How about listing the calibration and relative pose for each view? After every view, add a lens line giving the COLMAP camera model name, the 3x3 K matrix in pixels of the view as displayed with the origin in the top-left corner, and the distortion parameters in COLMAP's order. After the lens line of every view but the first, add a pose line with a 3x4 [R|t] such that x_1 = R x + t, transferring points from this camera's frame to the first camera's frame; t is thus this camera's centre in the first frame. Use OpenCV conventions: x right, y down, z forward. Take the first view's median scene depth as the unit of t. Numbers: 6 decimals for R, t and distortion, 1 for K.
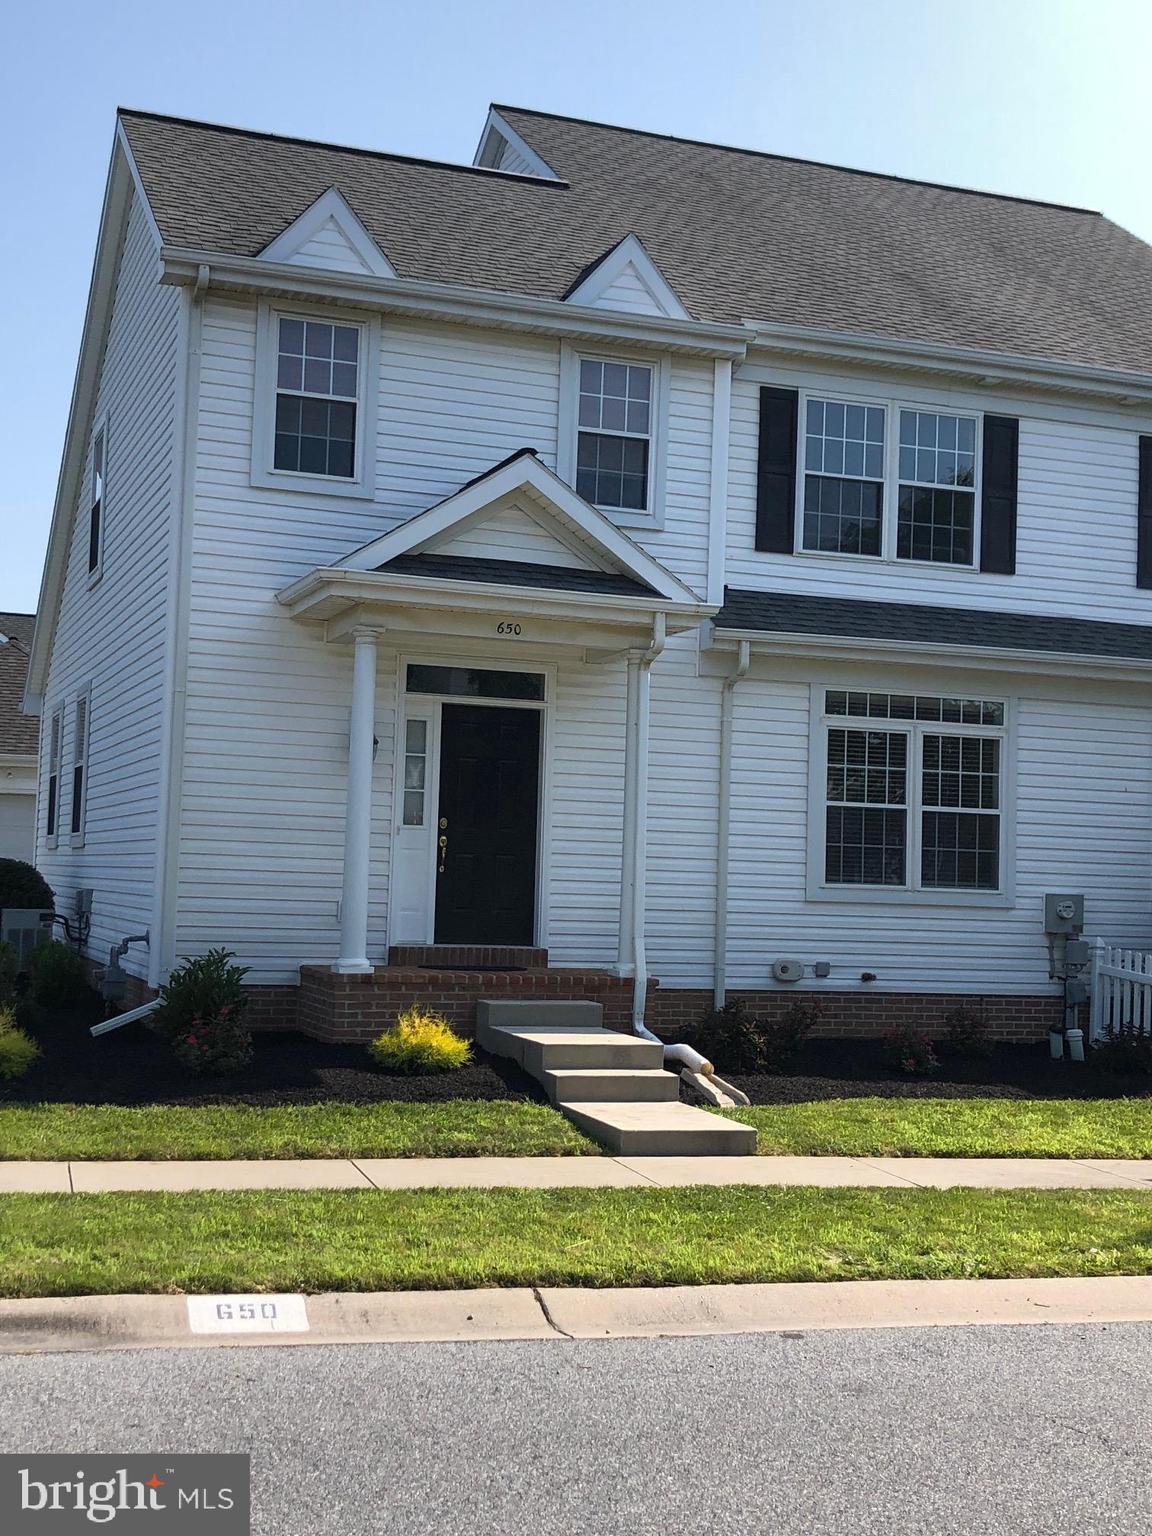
lens RADIAL K [[1964.3, 0, 576.0], [0, 1964.3, 768.0], [0, 0, 1]] dist [0.357209, -2.156236]
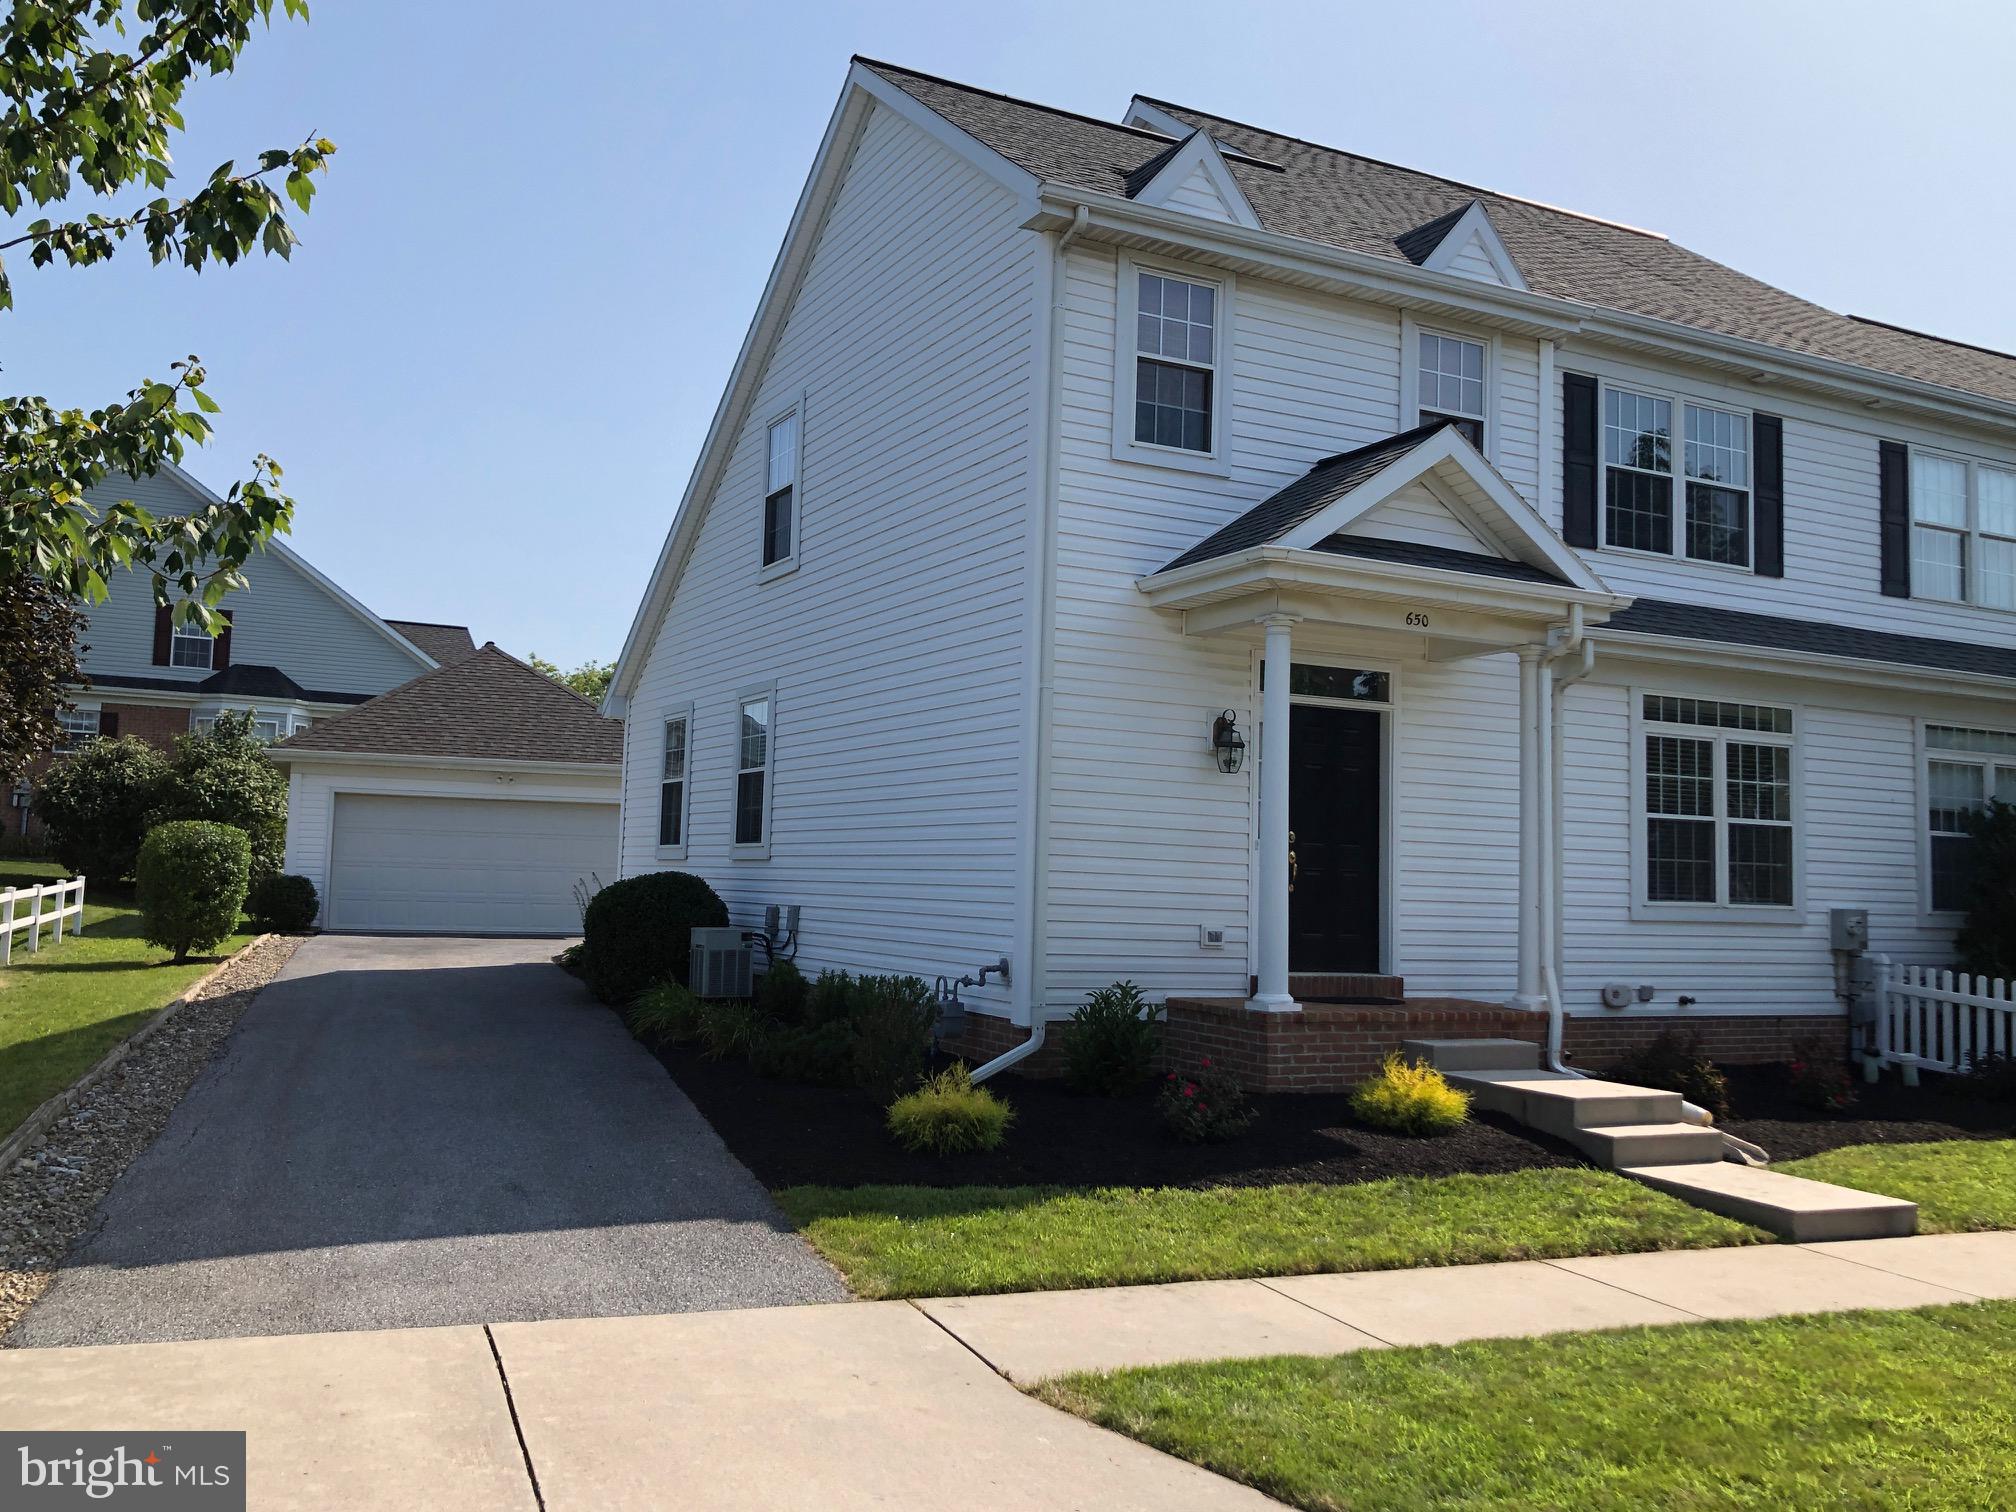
lens RADIAL K [[1758.2, 0, 1008.0], [0, 1758.2, 756.0], [0, 0, 1]] dist [0.102794, -0.300823]
pose [[0.994902, 0.004069, 0.100765, -0.261911], [-0.002866, 0.999923, -0.012086, 0.000765], [-0.100806, 0.011735, 0.994837, 0.199029]]
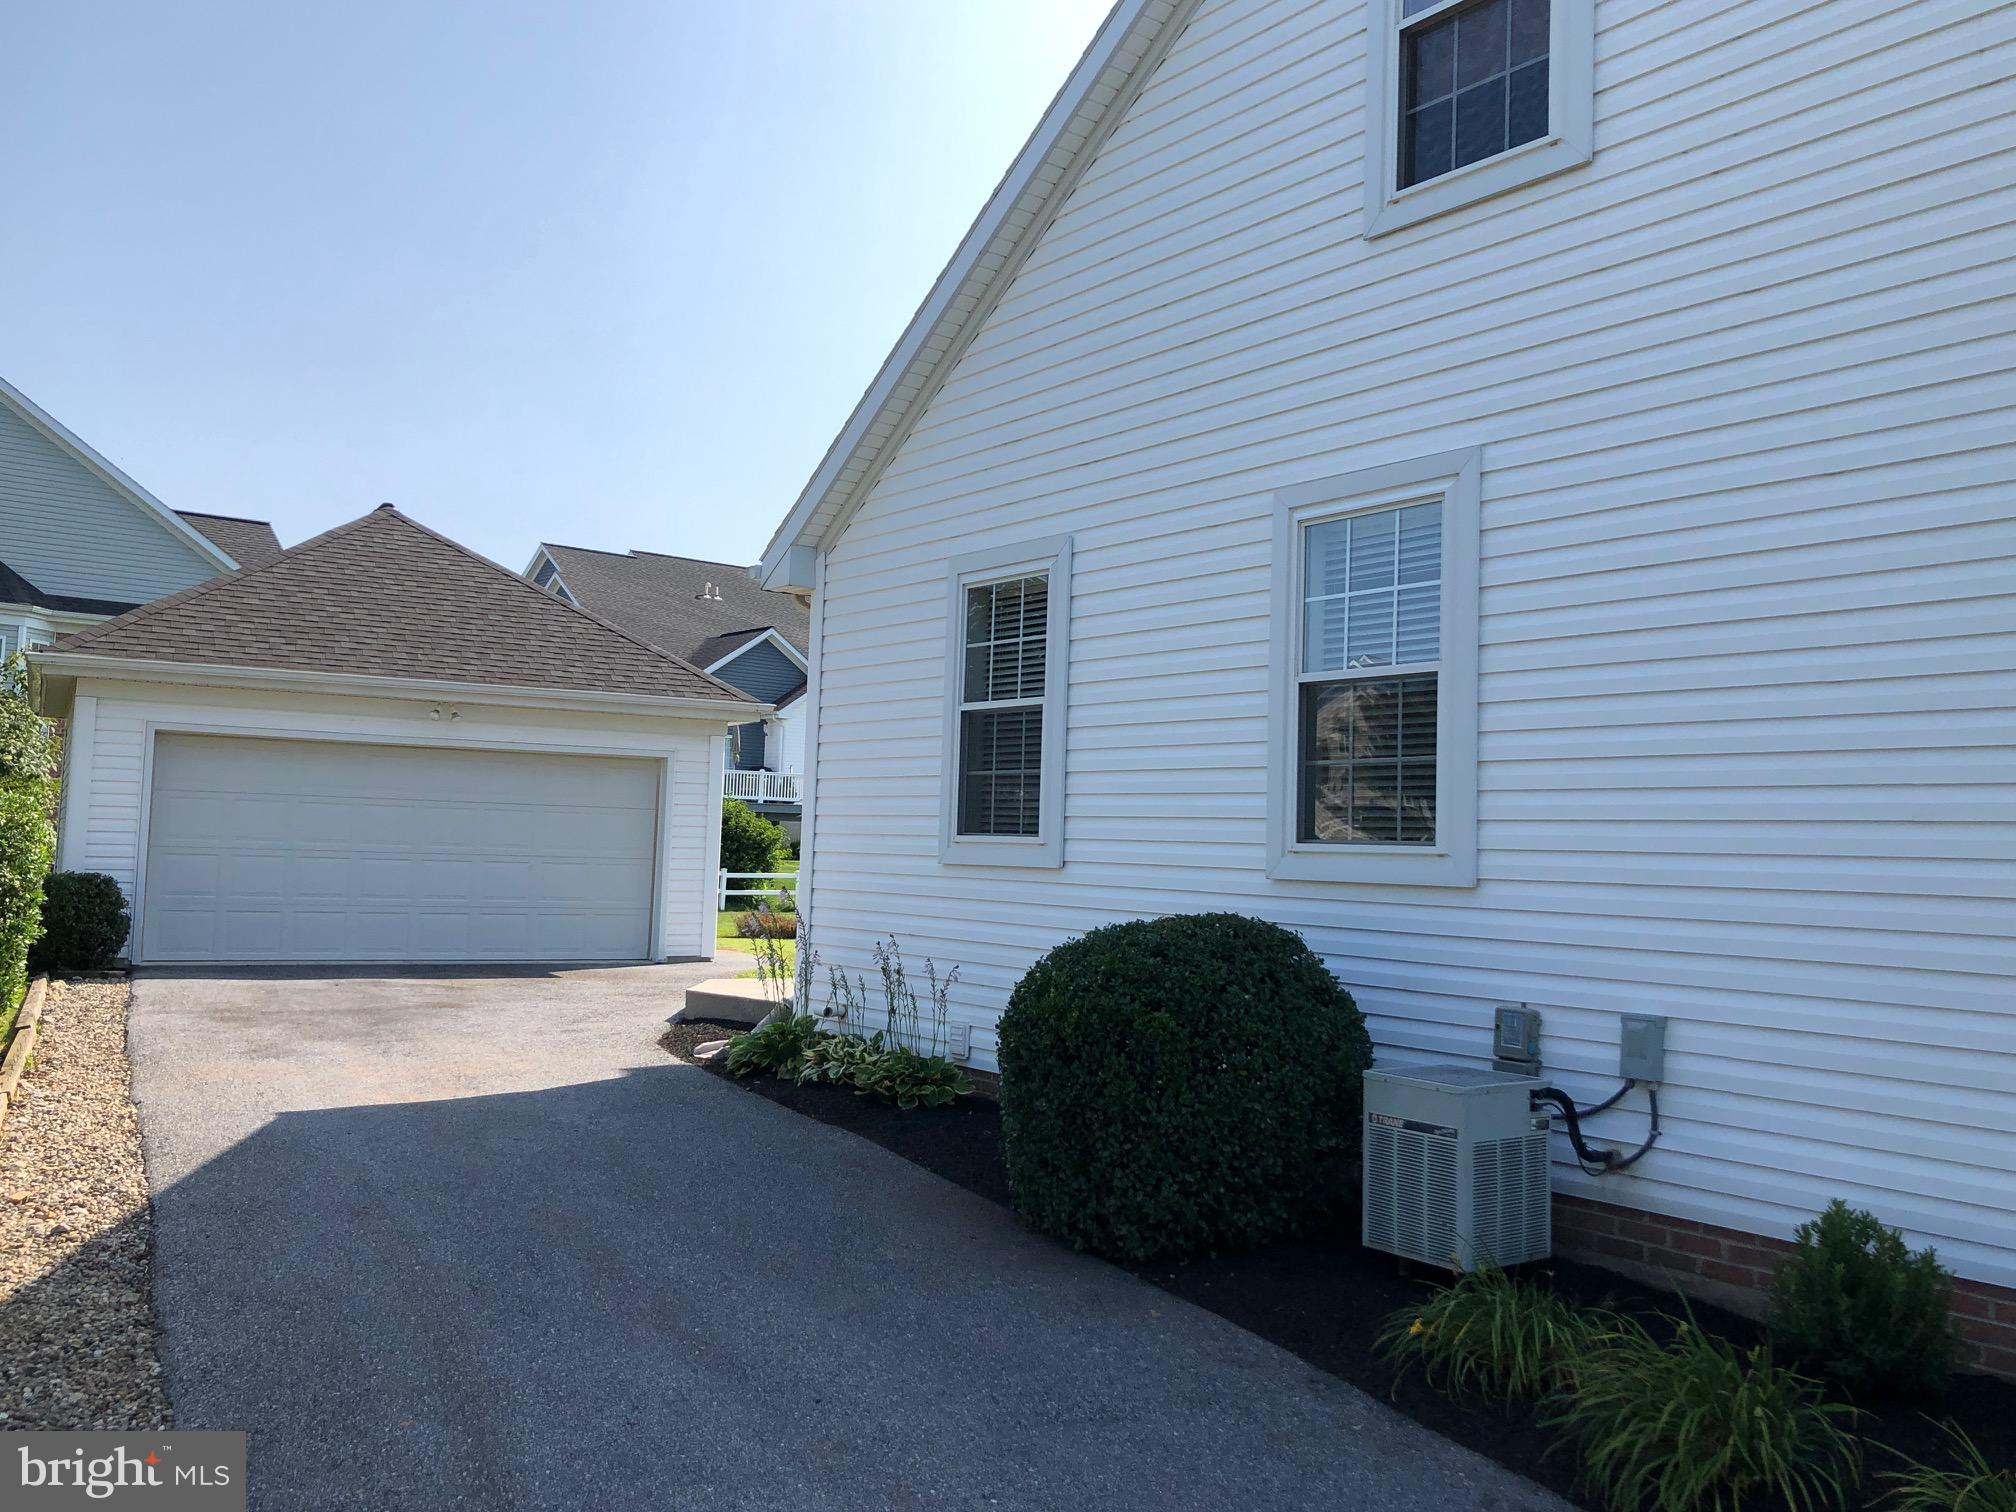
lens RADIAL K [[1744.3, 0, 1008.0], [0, 1744.3, 756.0], [0, 0, 1]] dist [0.050954, -0.052036]
pose [[0.968957, 0.011355, 0.246967, -0.496026], [-0.013892, 0.999867, 0.008531, 0.015209], [-0.246838, -0.011697, 0.968986, 0.830995]]
